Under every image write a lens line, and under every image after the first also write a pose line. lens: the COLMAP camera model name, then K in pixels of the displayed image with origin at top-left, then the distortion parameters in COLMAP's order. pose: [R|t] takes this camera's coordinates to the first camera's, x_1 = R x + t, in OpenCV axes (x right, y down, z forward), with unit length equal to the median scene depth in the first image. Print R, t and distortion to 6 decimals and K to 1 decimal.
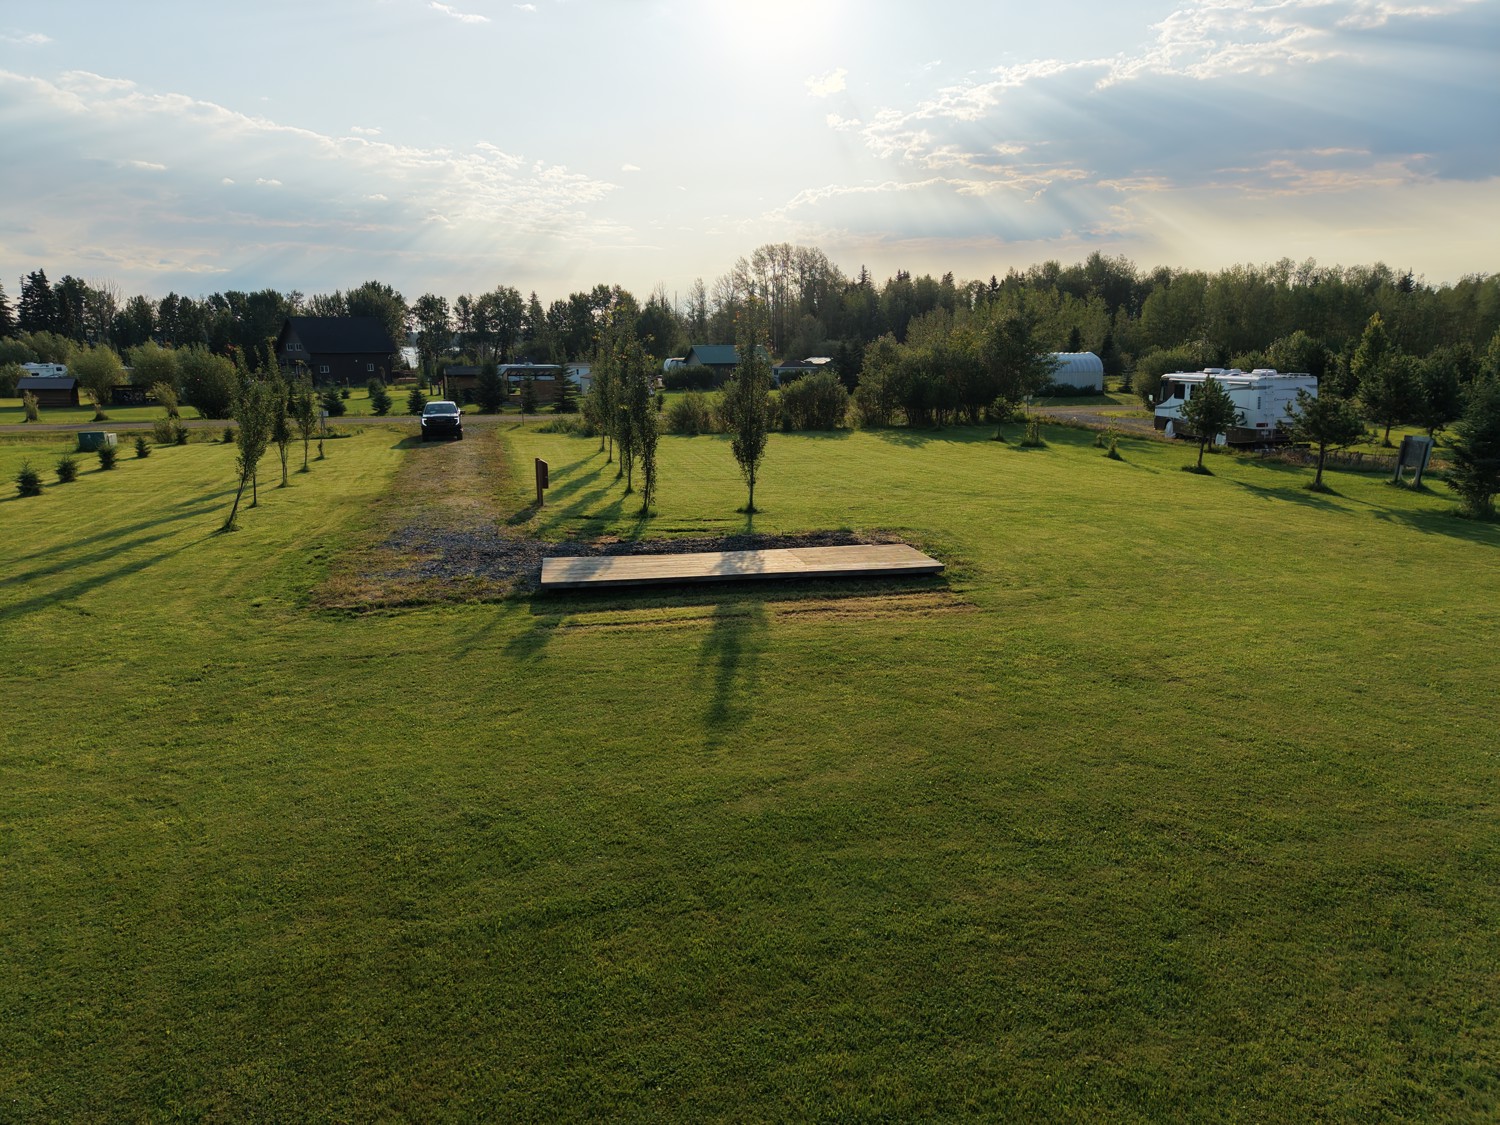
lens RADIAL K [[1015.2, 0, 742.8], [0, 1015.2, 553.2], [0, 0, 1]] dist [0.027422, -0.023289]
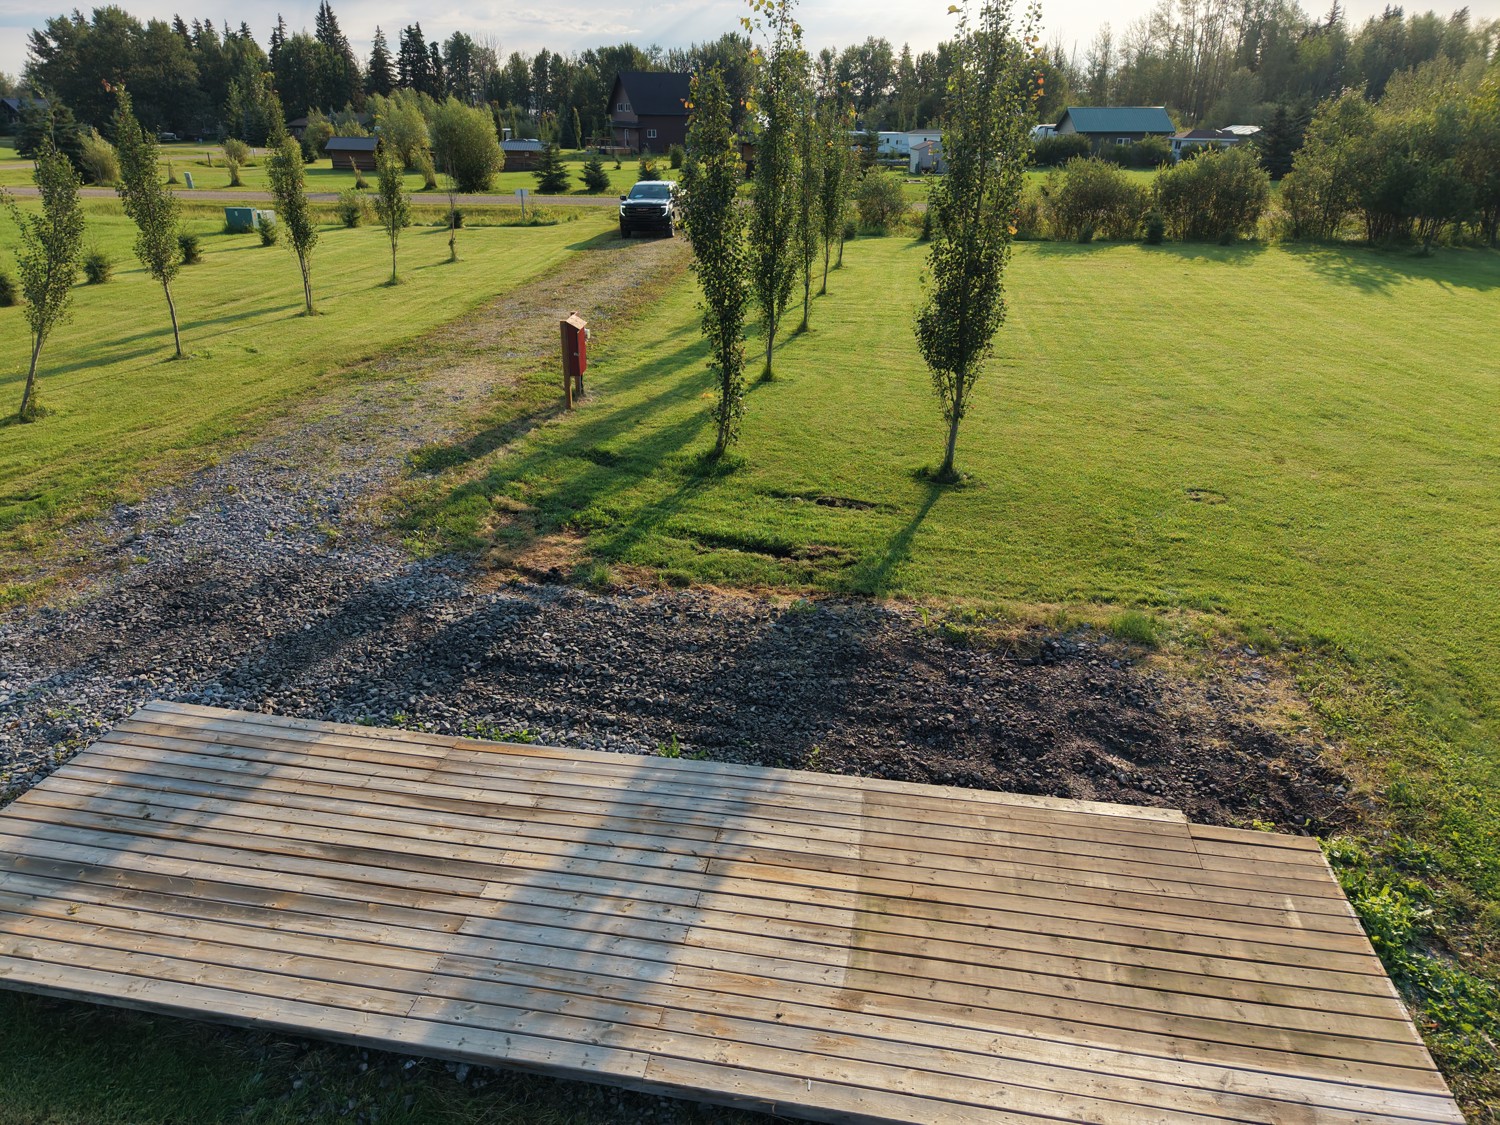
lens RADIAL K [[1015.2, 0, 742.8], [0, 1015.2, 553.2], [0, 0, 1]] dist [0.027422, -0.023289]
pose [[0.935979, 0.148989, -0.318975, 0.019439], [-0.080105, 0.972400, 0.219139, -0.027127], [0.342820, -0.179558, 0.922081, 0.148154]]
